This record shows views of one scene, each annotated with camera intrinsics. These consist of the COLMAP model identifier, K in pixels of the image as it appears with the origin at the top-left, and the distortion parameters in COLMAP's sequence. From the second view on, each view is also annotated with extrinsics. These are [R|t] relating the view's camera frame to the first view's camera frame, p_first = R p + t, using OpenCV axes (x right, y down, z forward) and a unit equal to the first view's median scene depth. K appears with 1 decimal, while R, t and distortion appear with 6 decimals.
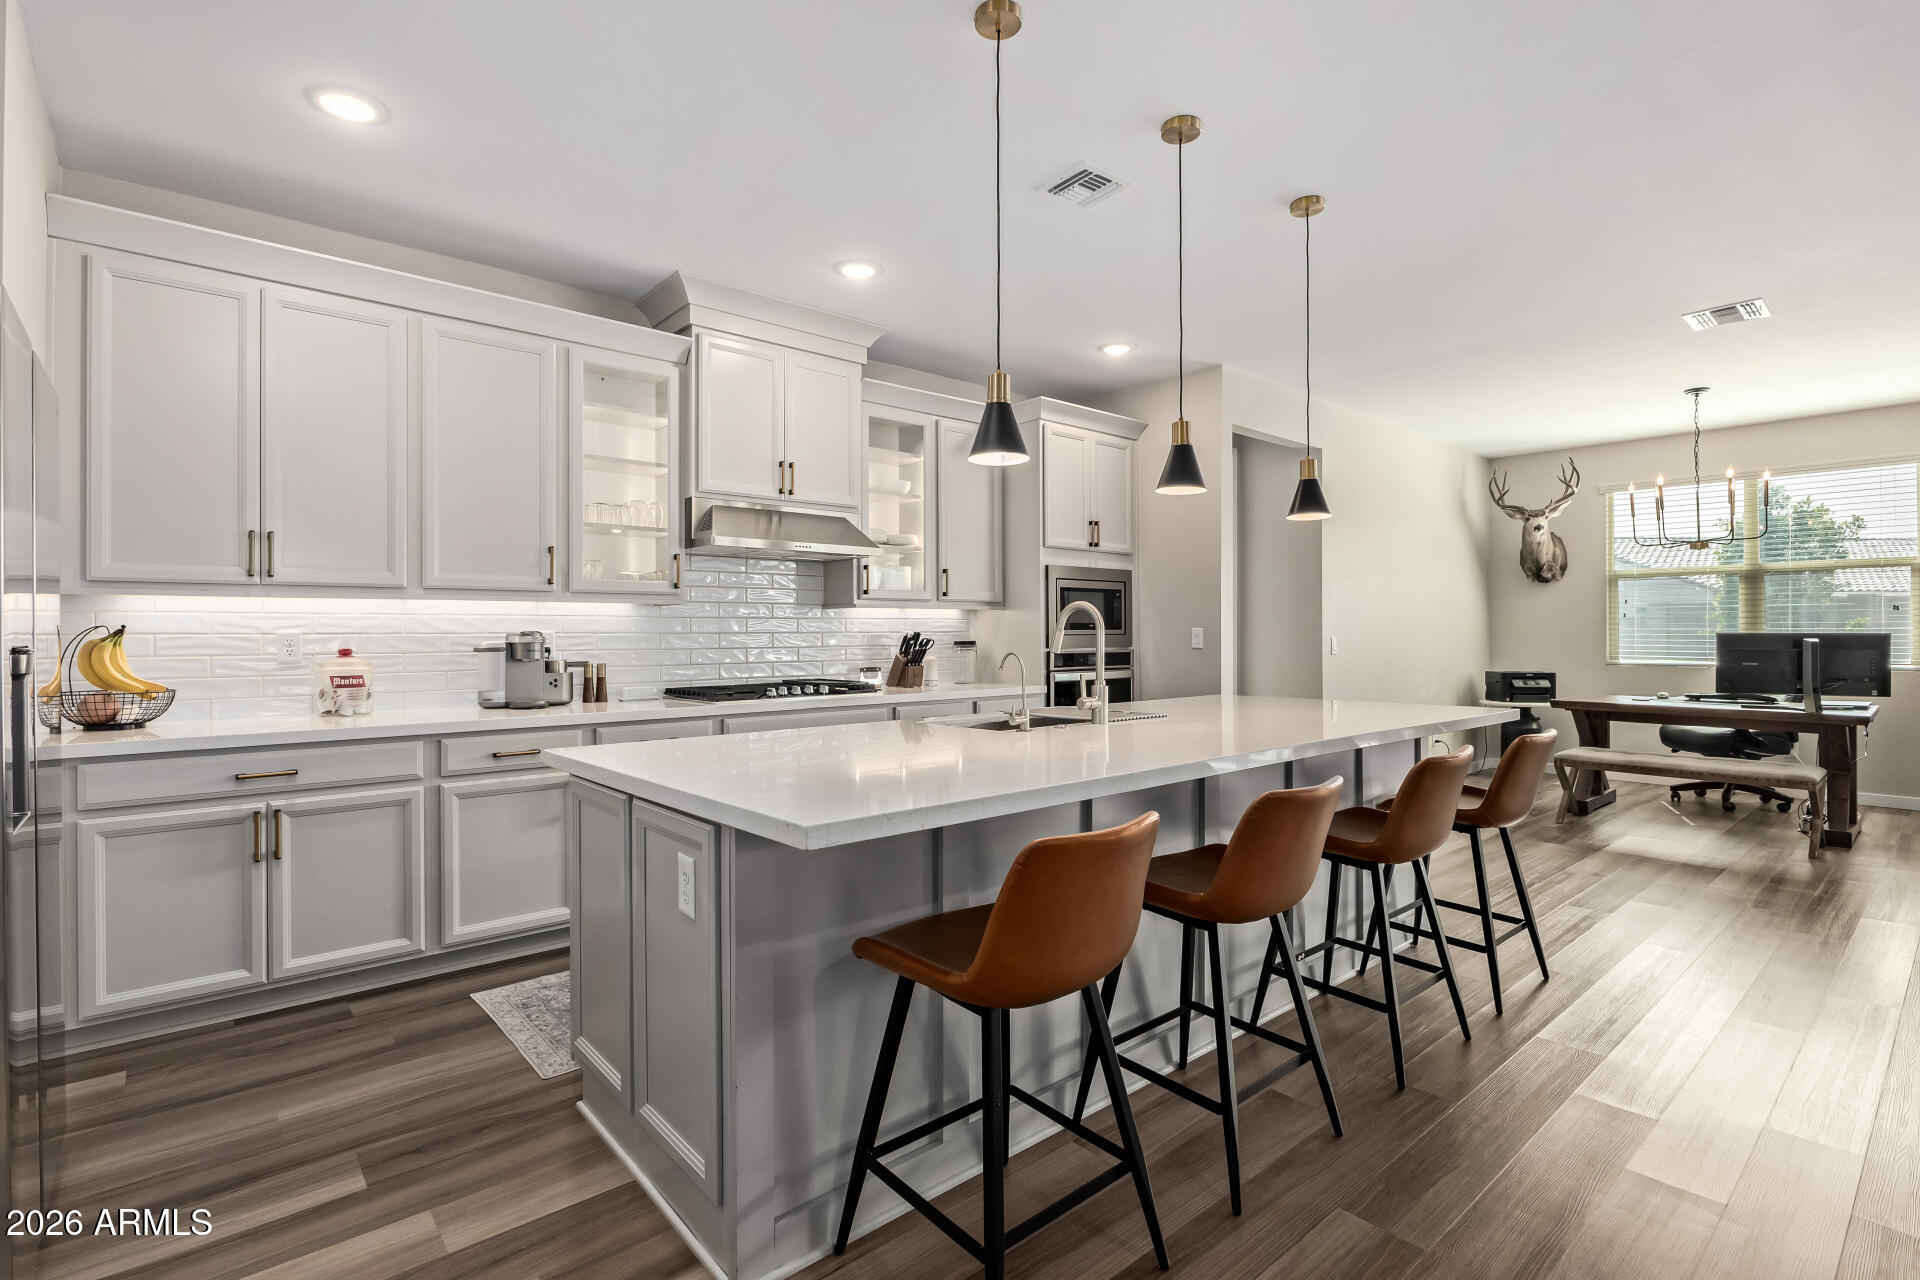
lens RADIAL K [[903.4, 0, 959.7], [0, 903.4, 637.1], [0, 0, 1]] dist [0.000592, -0.004095]
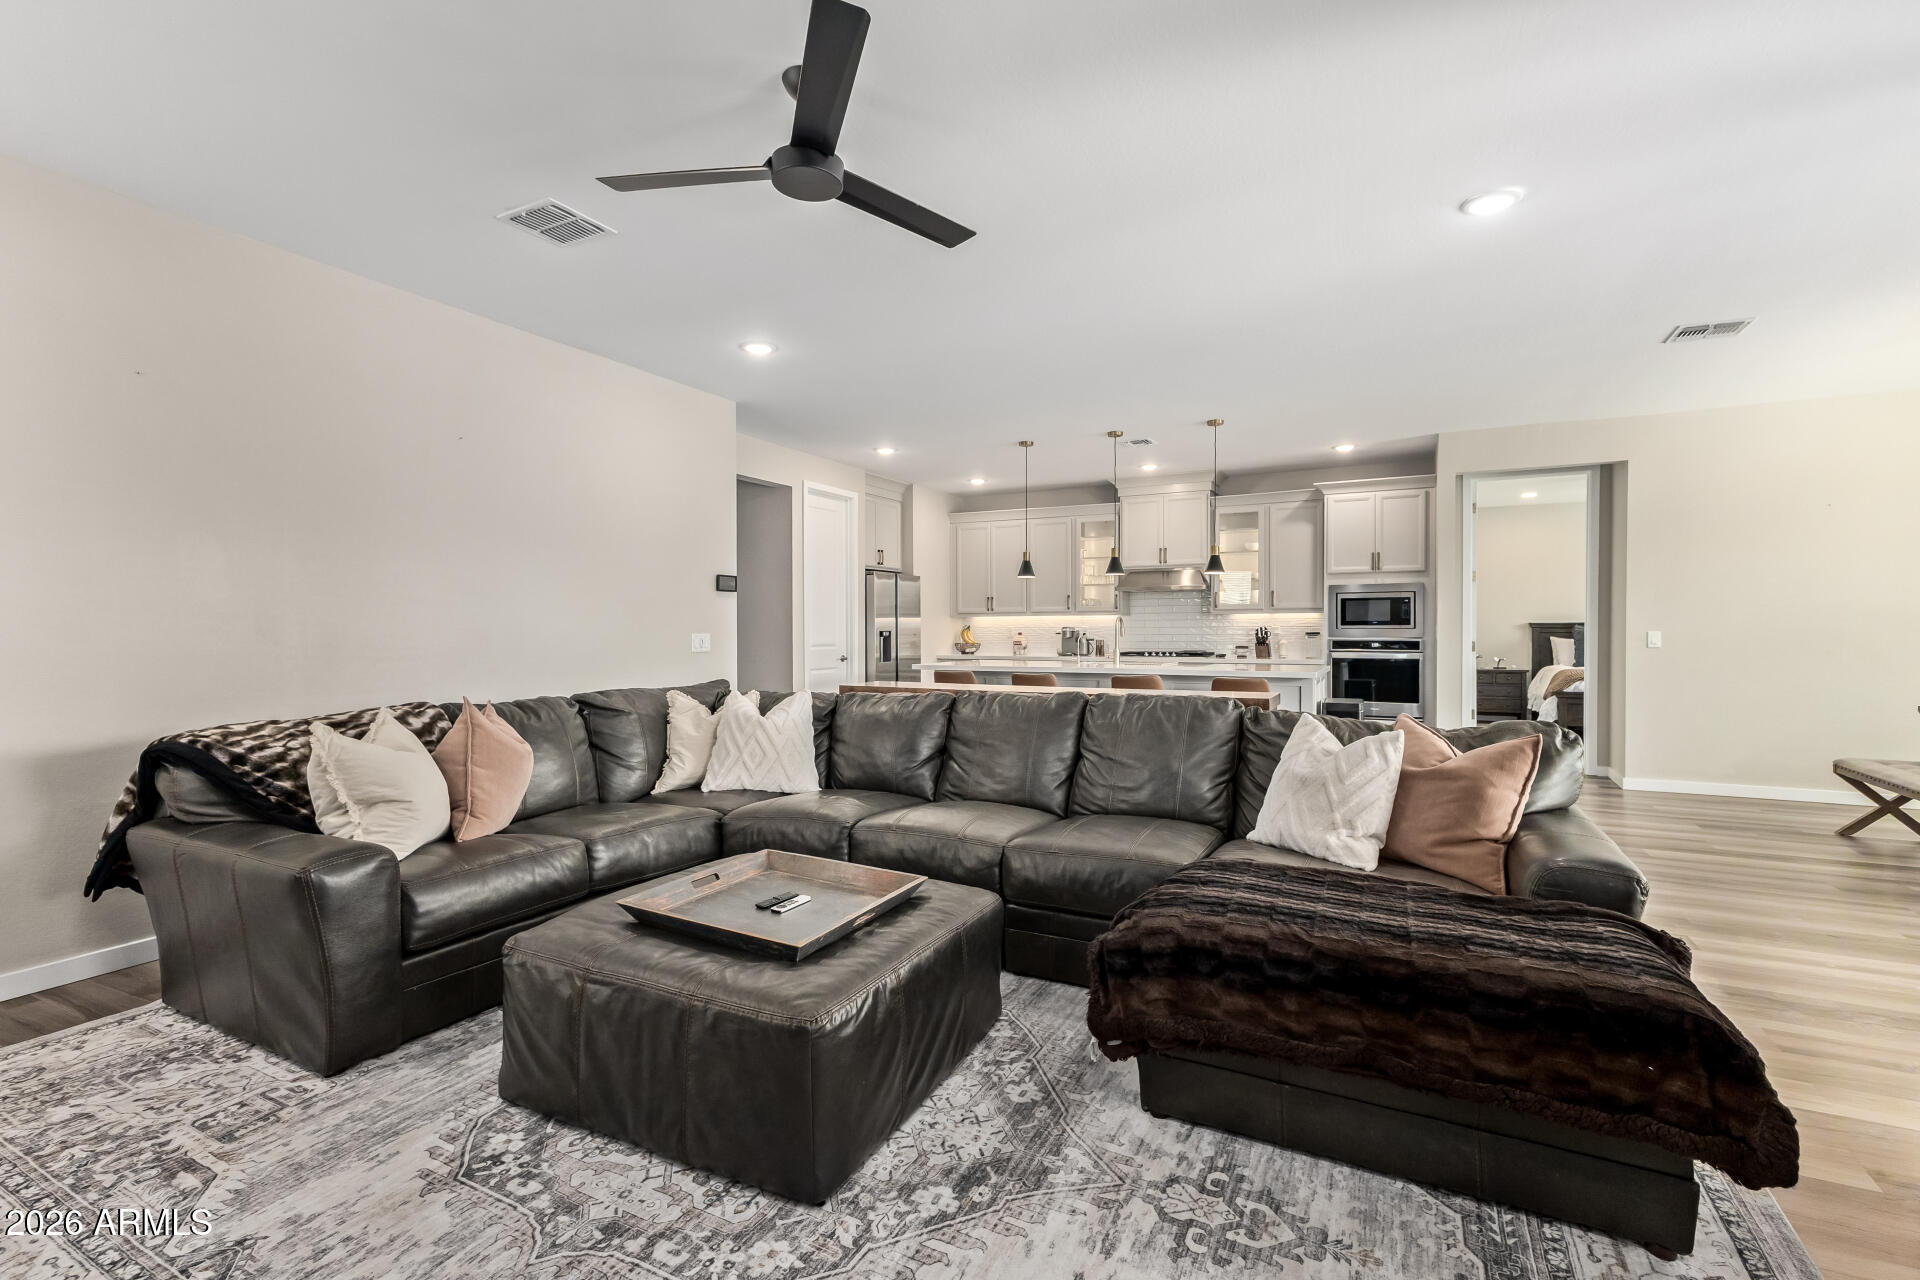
lens RADIAL K [[836.5, 0, 962.0], [0, 836.5, 631.2], [0, 0, 1]] dist [0.019803, 0.000048]
pose [[0.369327, 0.005756, -0.929282, 1.508033], [-0.005578, 0.999977, 0.003977, -0.000712], [0.929283, 0.003715, 0.369350, -0.181392]]
